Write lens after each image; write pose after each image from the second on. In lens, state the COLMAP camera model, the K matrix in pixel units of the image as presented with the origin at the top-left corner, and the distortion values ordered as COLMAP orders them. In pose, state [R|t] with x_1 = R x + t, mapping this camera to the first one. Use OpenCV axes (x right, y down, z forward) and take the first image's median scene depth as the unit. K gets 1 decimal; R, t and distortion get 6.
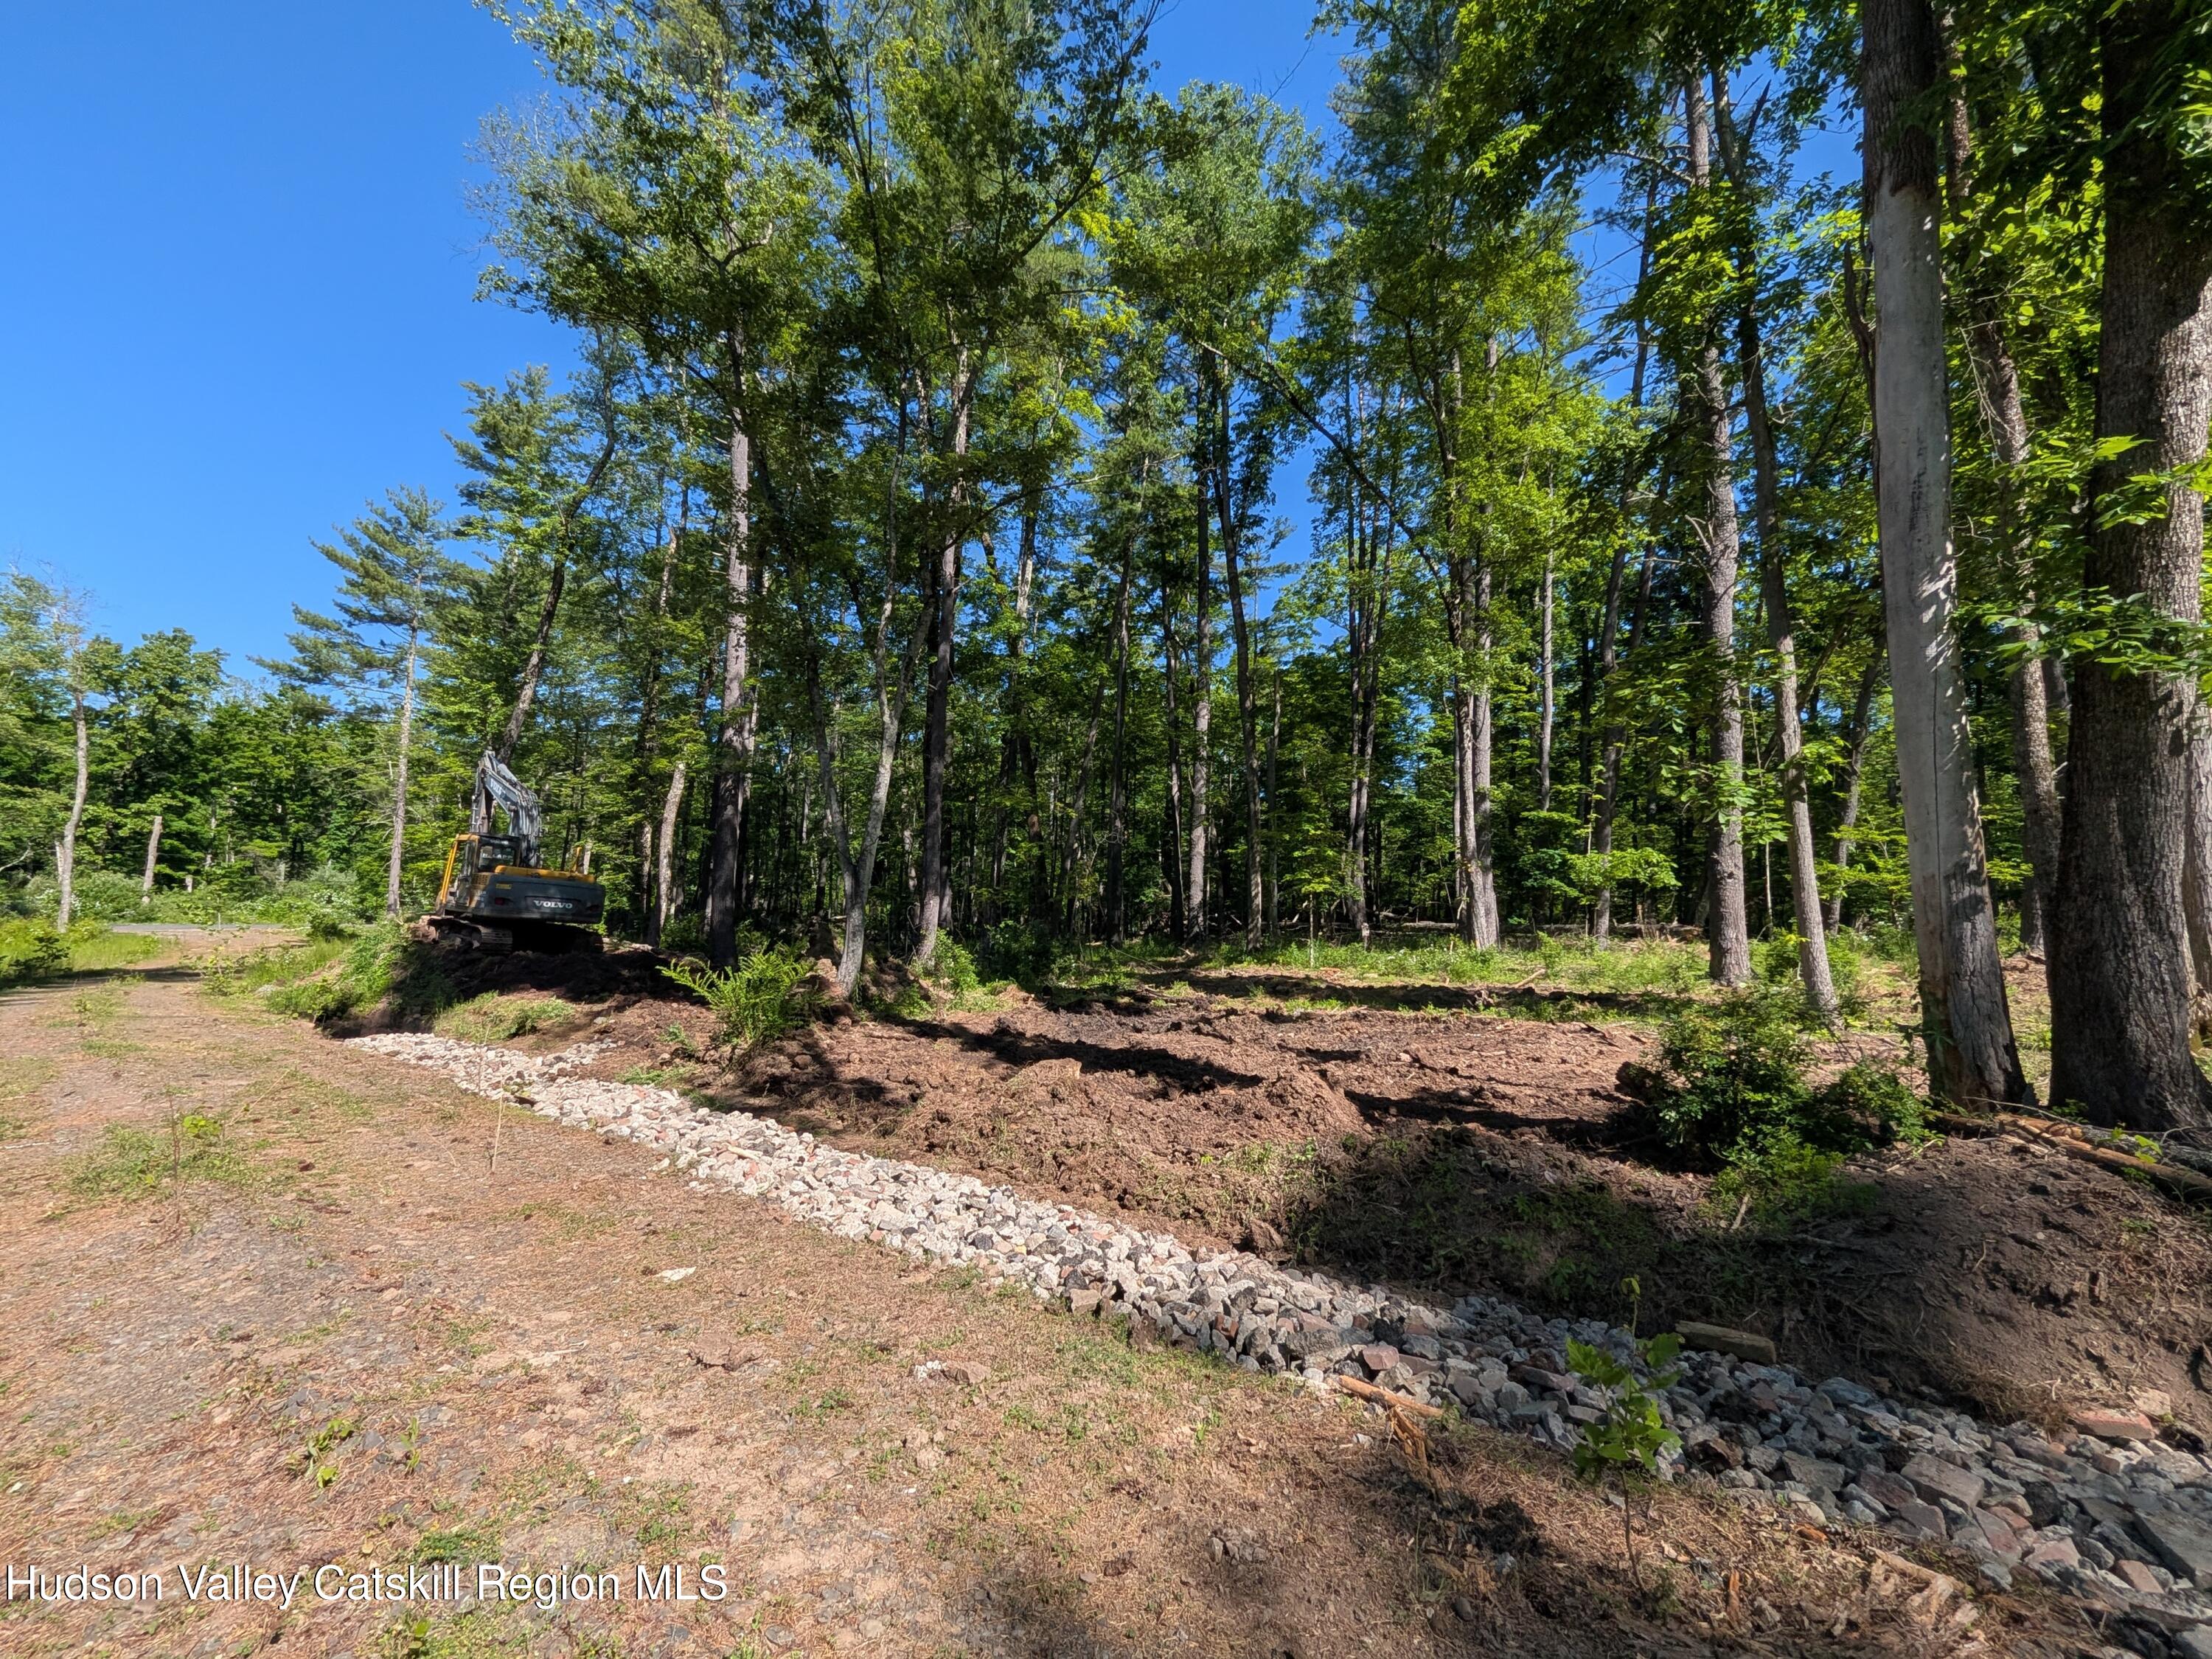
lens RADIAL K [[883.8, 0, 1107.6], [0, 883.8, 825.7], [0, 0, 1]] dist [-0.000399, 0.000249]
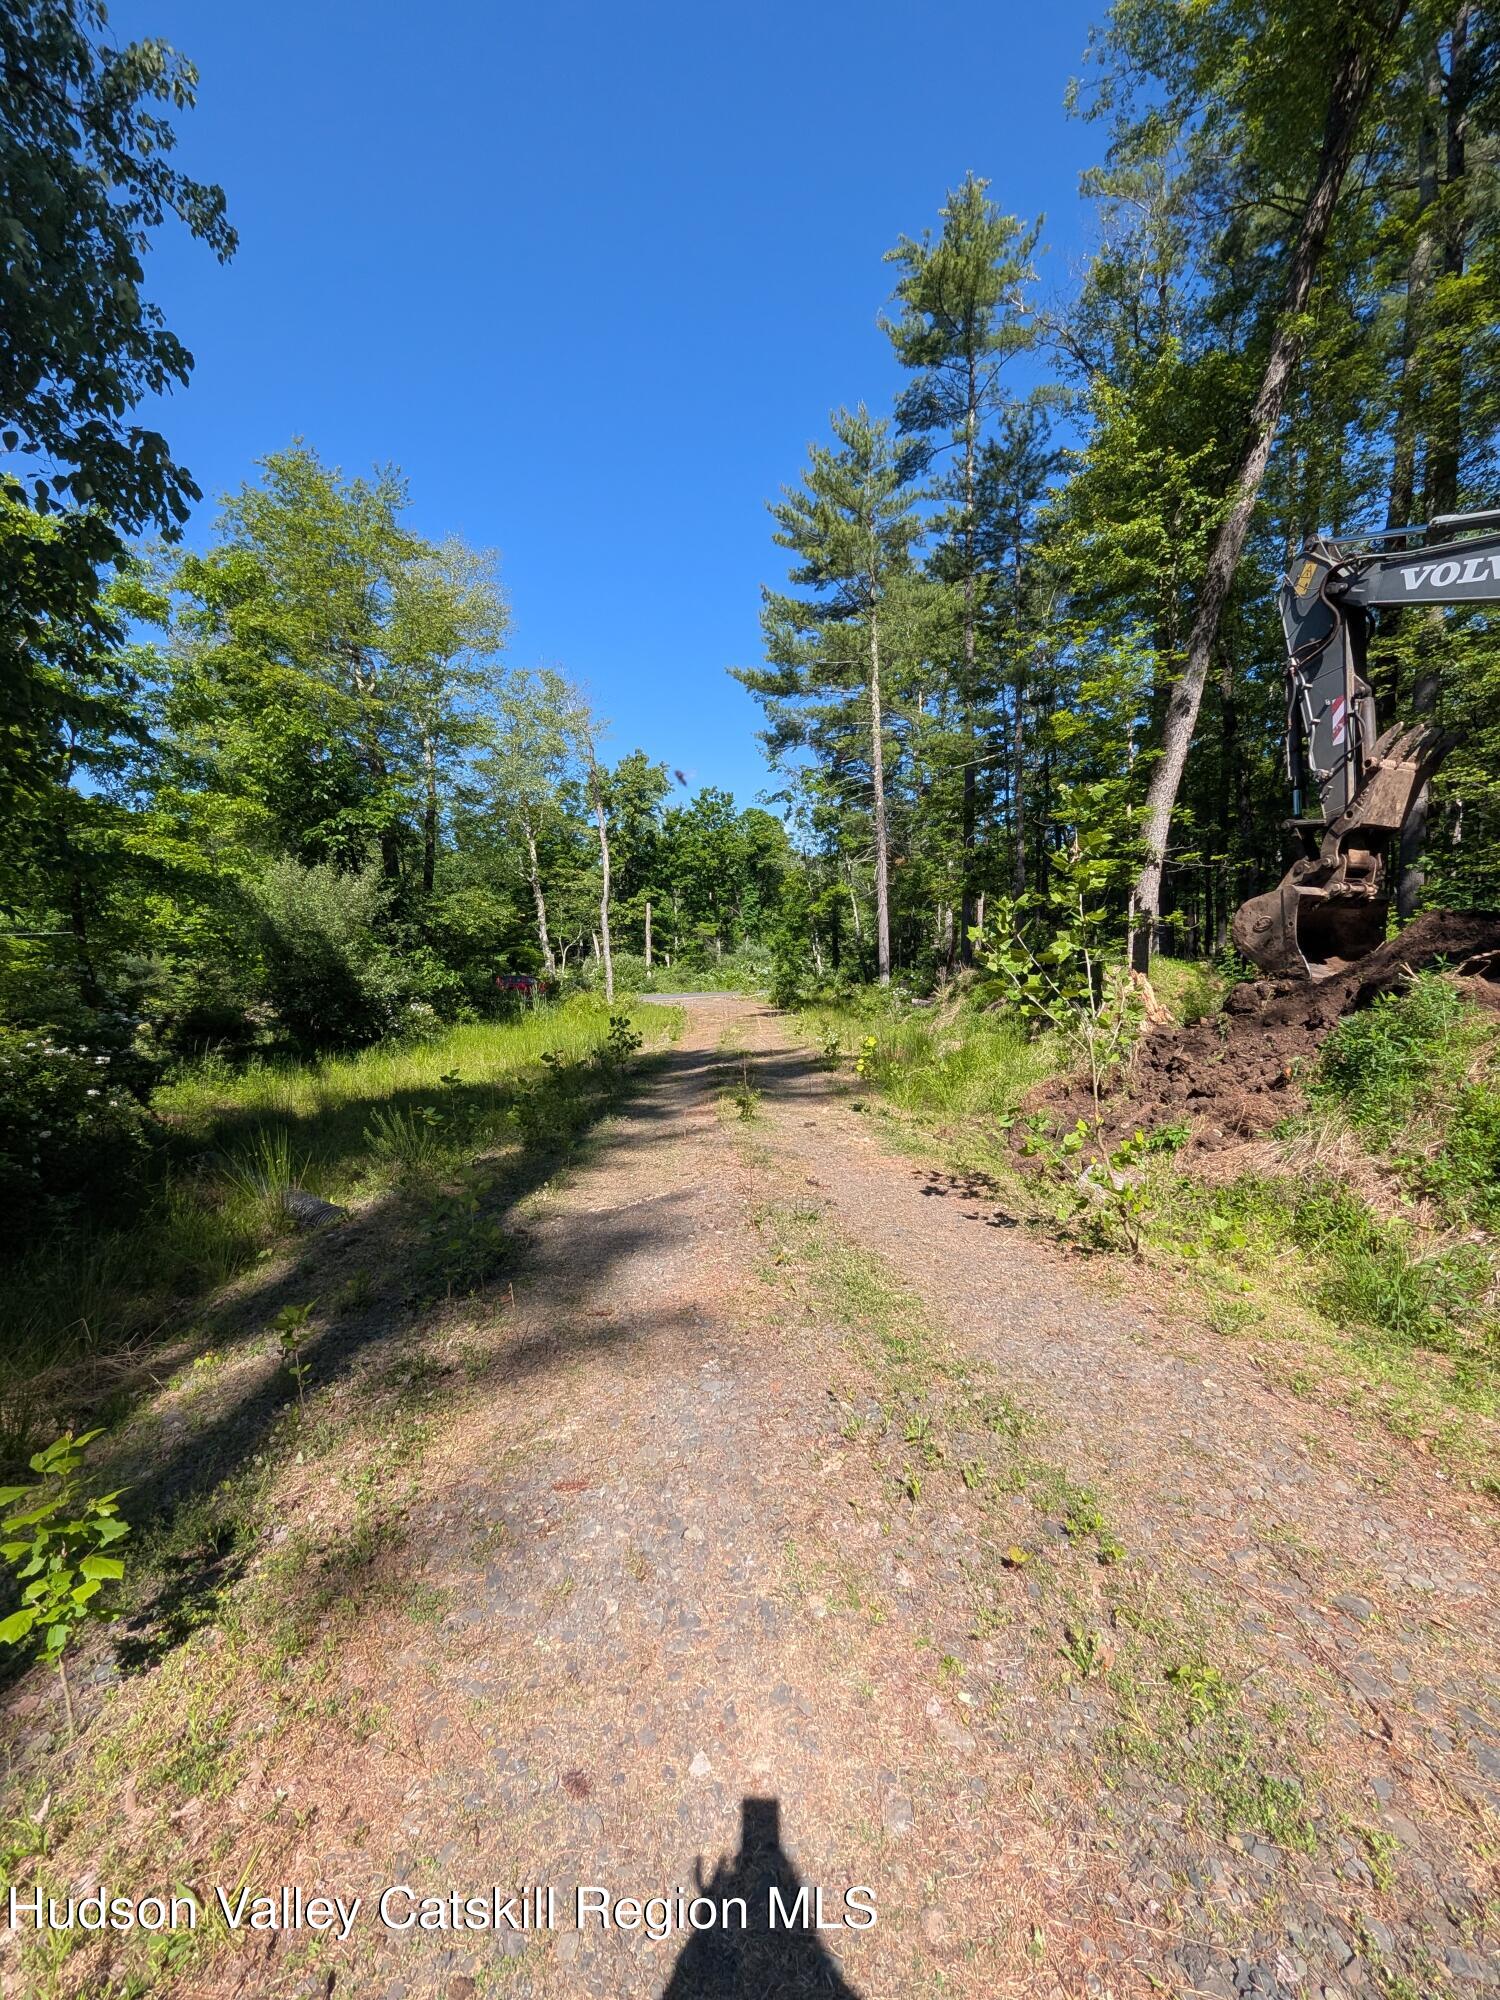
lens RADIAL K [[799.1, 0, 749.6], [0, 799.1, 1001.1], [0, 0, 1]] dist [-0.000399, 0.000249]
pose [[0.780240, -0.014207, -0.625319, -0.260284], [0.099311, 0.989874, 0.101426, 0.020195], [0.617546, -0.141238, 0.773750, 0.206576]]
